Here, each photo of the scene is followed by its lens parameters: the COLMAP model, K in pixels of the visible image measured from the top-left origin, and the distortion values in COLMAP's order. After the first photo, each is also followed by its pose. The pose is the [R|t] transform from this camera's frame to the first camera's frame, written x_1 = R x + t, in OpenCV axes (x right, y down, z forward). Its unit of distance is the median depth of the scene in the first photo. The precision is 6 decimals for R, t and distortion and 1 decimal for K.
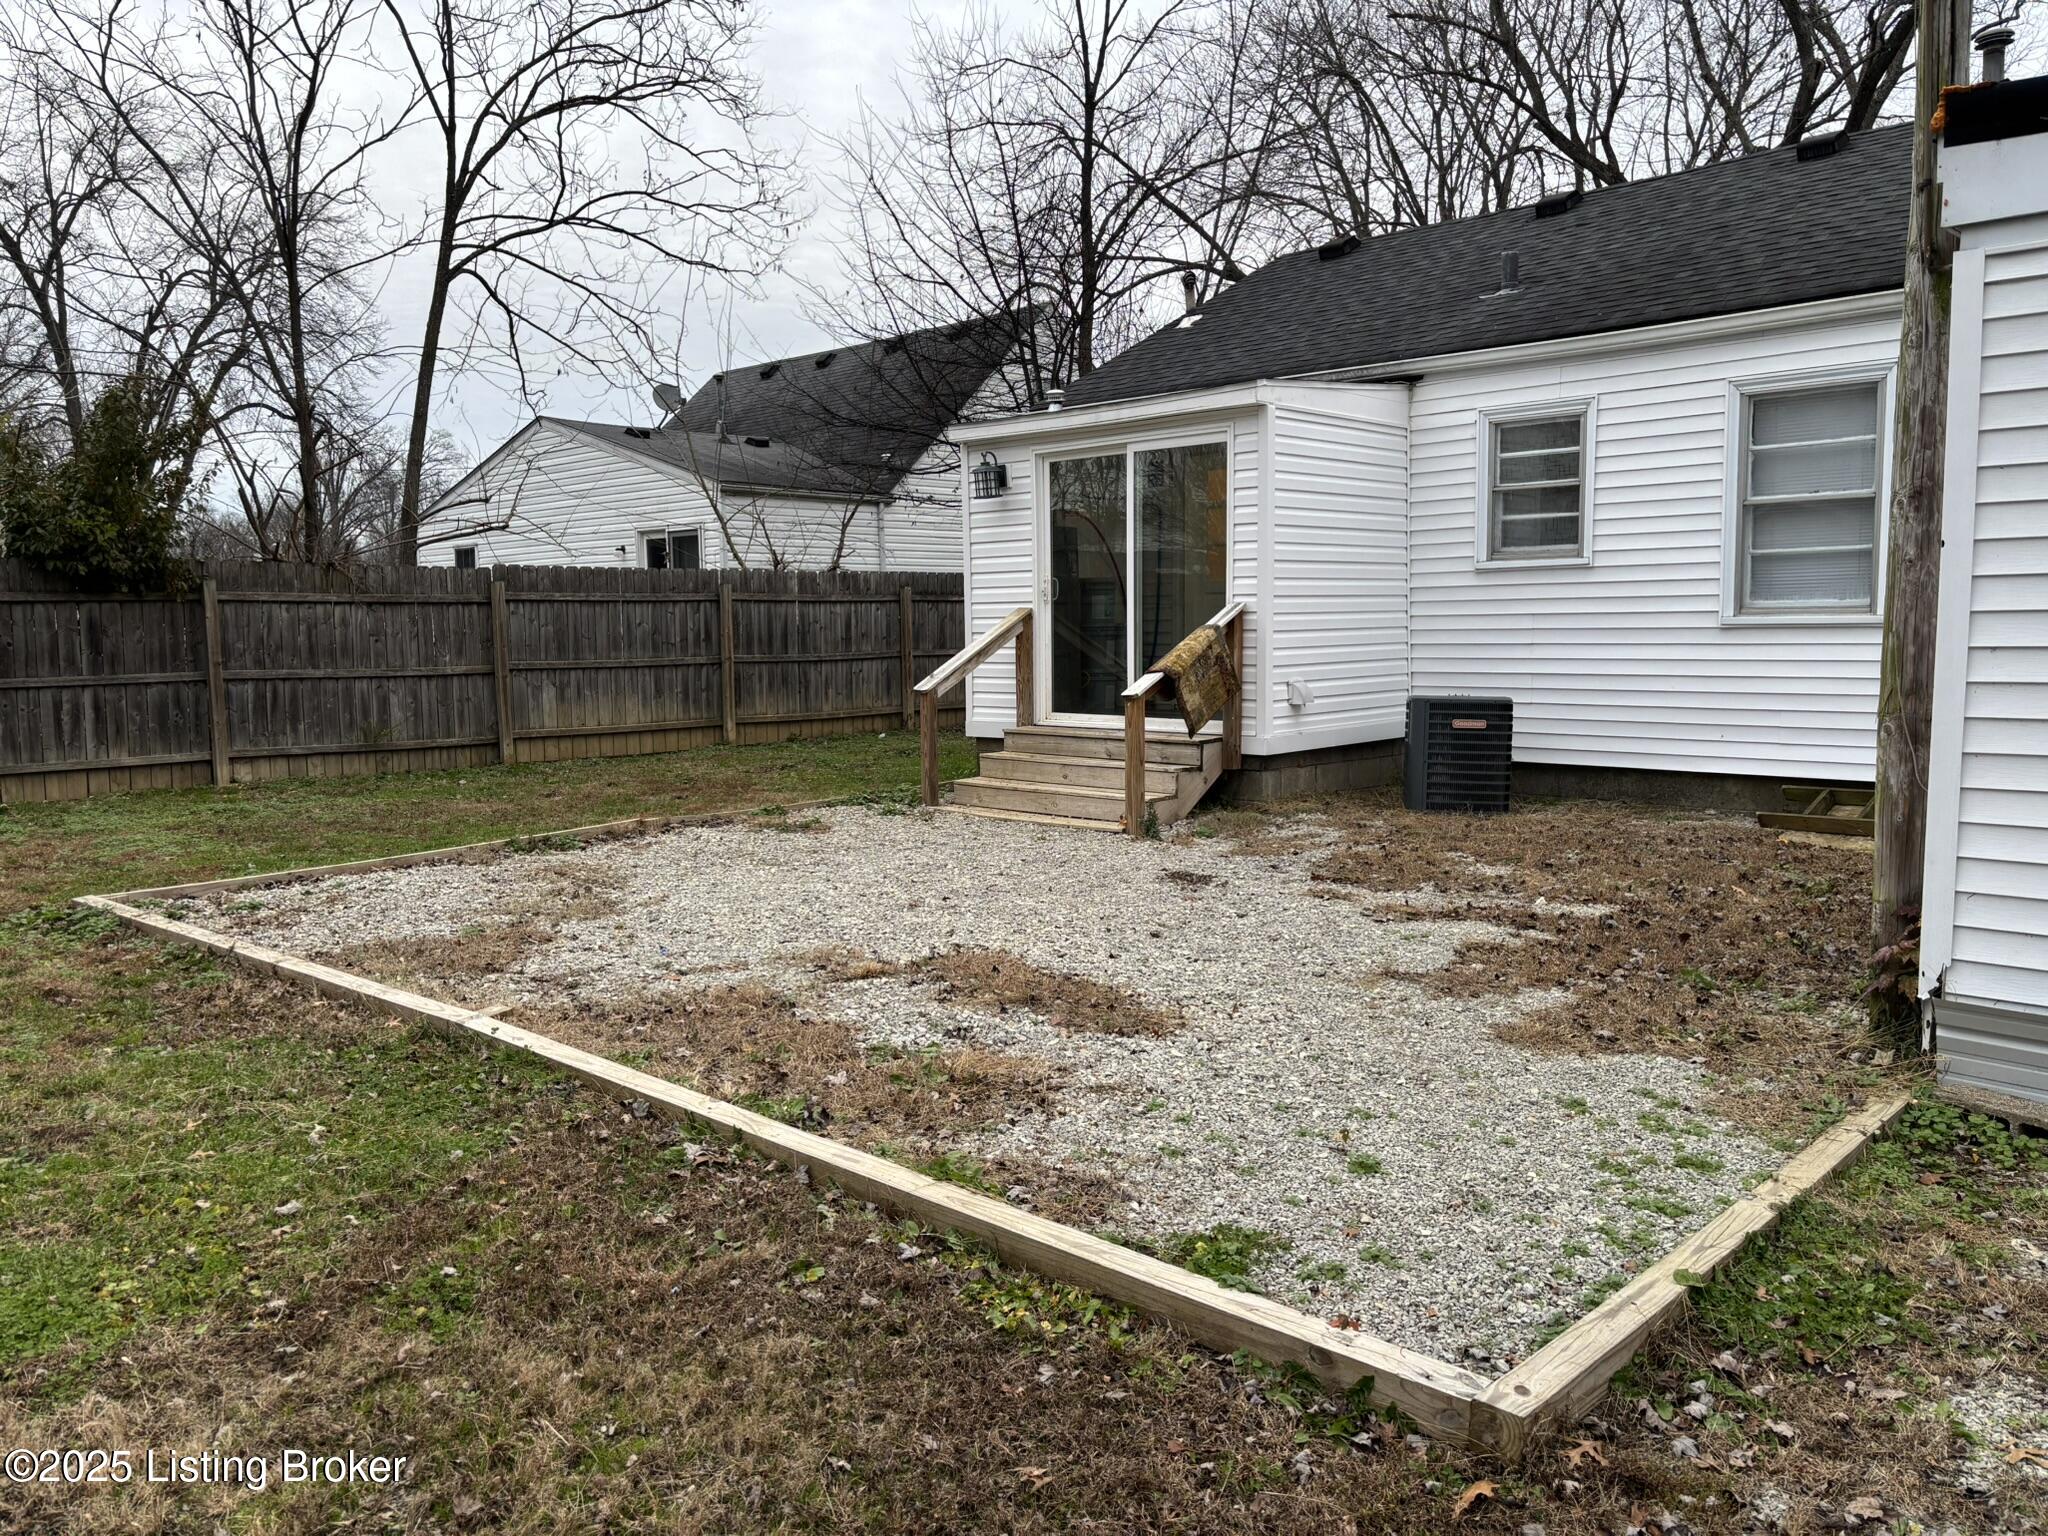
lens RADIAL K [[1547.9, 0, 1024.0], [0, 1547.9, 768.0], [0, 0, 1]] dist [0.003587, -0.001350]
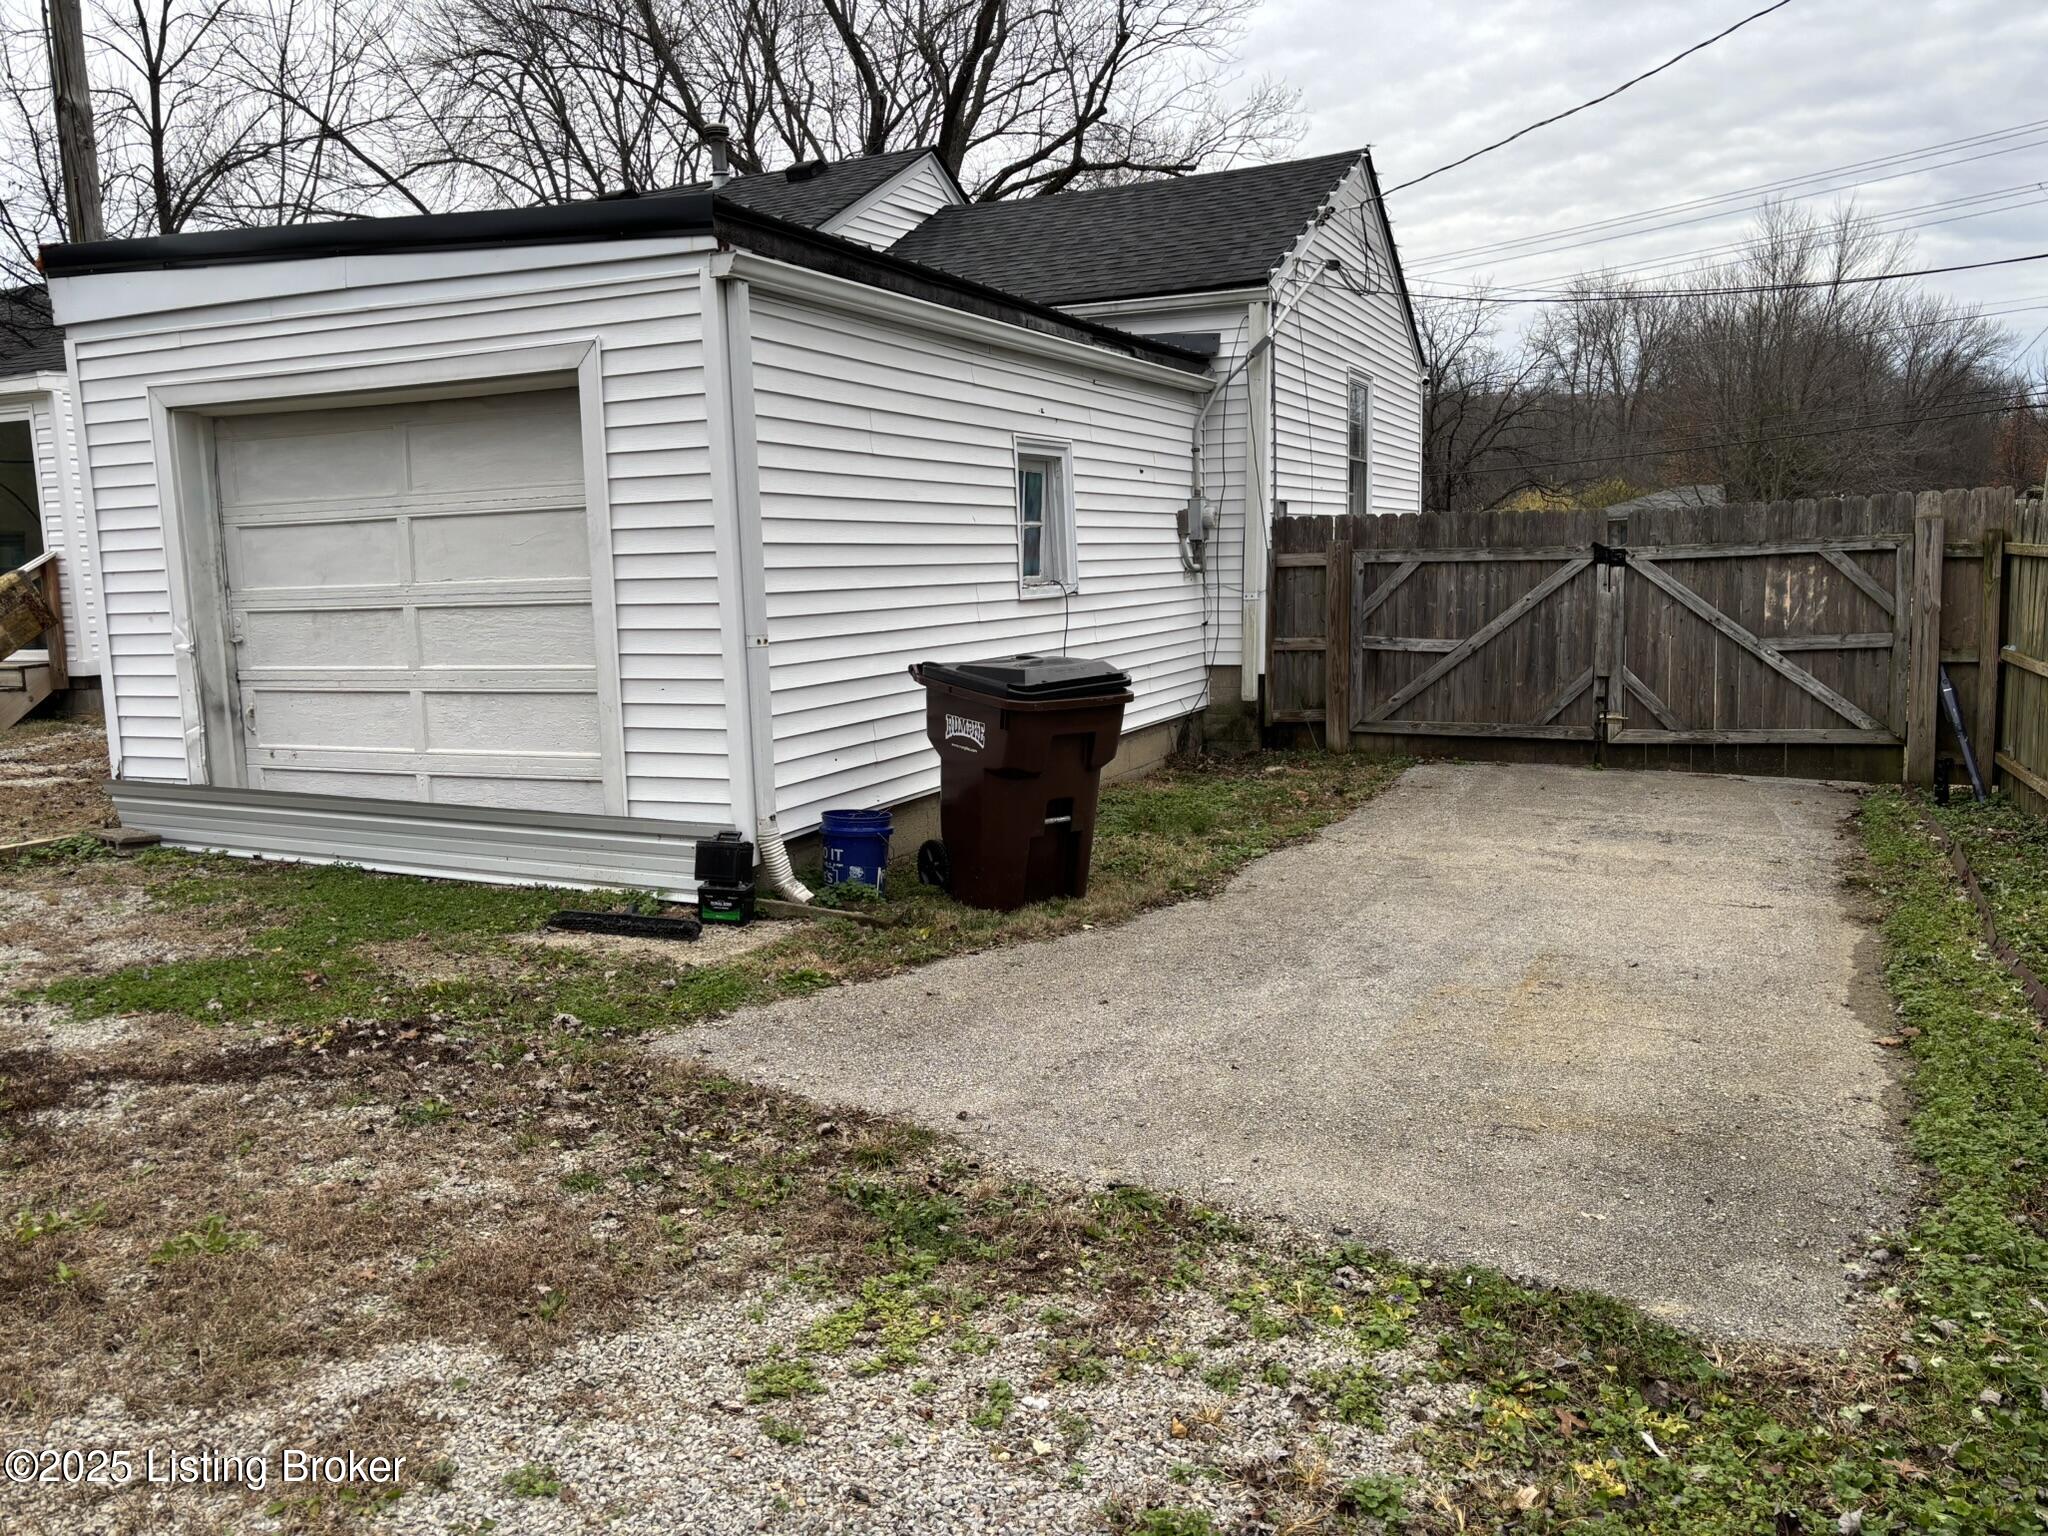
lens RADIAL K [[1602.1, 0, 1024.0], [0, 1602.1, 768.0], [0, 0, 1]] dist [-0.008500, -0.006264]
pose [[0.940411, -0.052576, 0.335951, 0.418321], [0.044121, 0.998489, 0.032756, 0.054740], [-0.337165, -0.015981, 0.941310, -0.435982]]
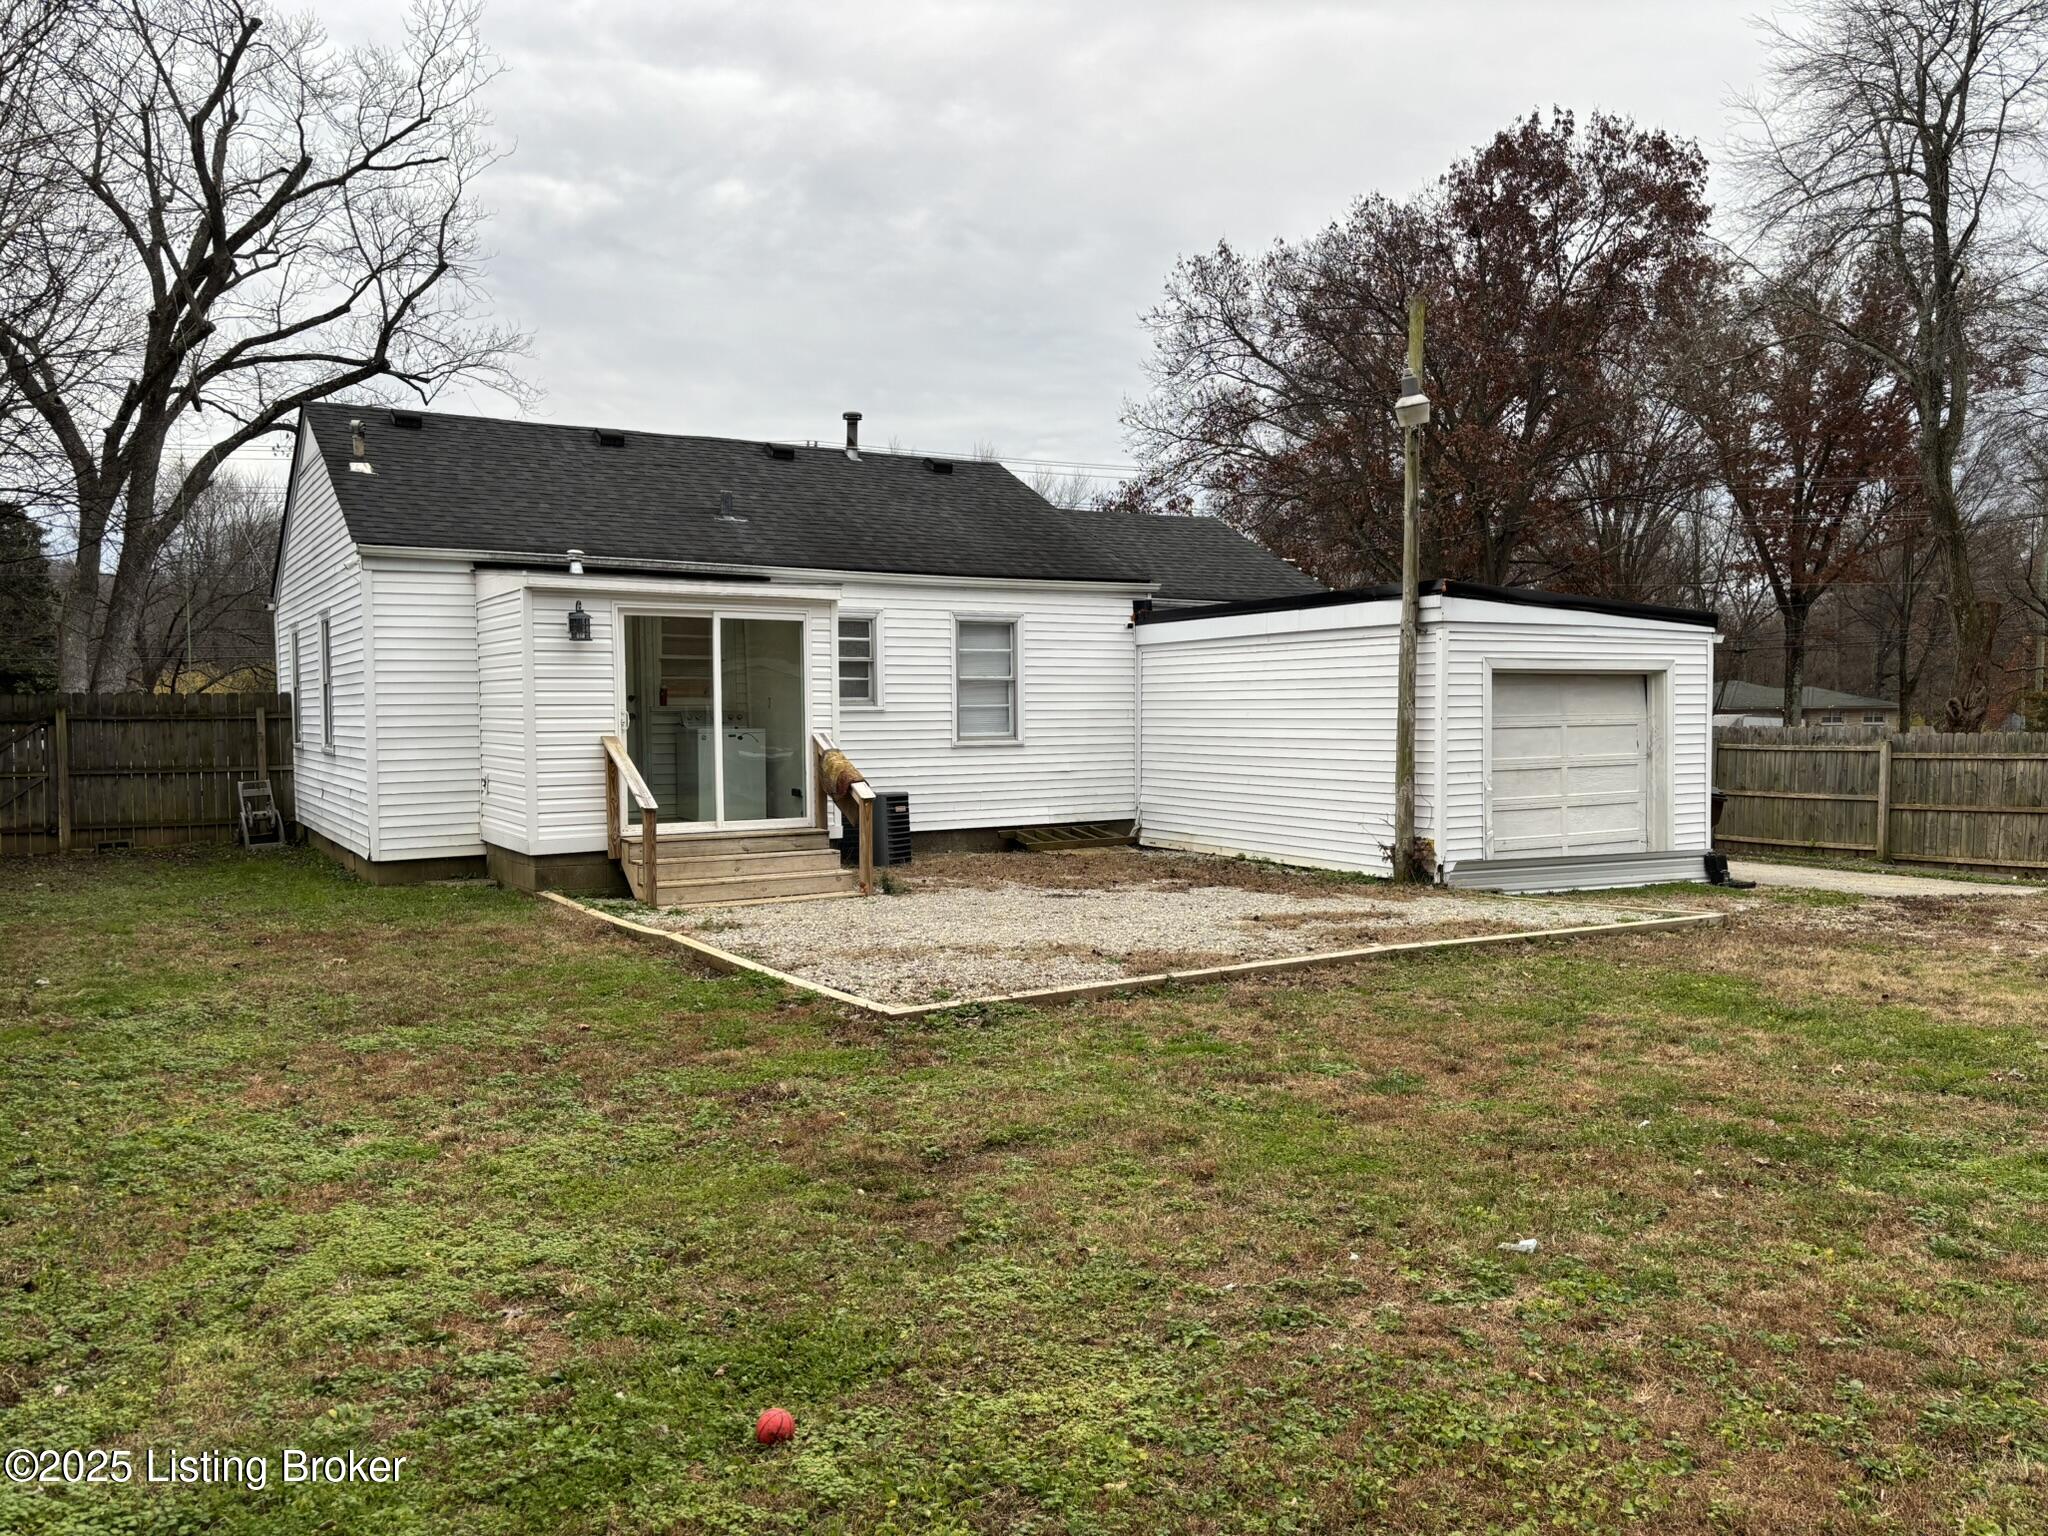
lens RADIAL K [[1547.9, 0, 1024.0], [0, 1547.9, 768.0], [0, 0, 1]] dist [0.003587, -0.001350]
pose [[0.257730, -0.019966, 0.966011, -1.210874], [0.097084, 0.995262, -0.005331, -0.049662], [-0.961327, 0.095158, 0.258447, 0.464741]]
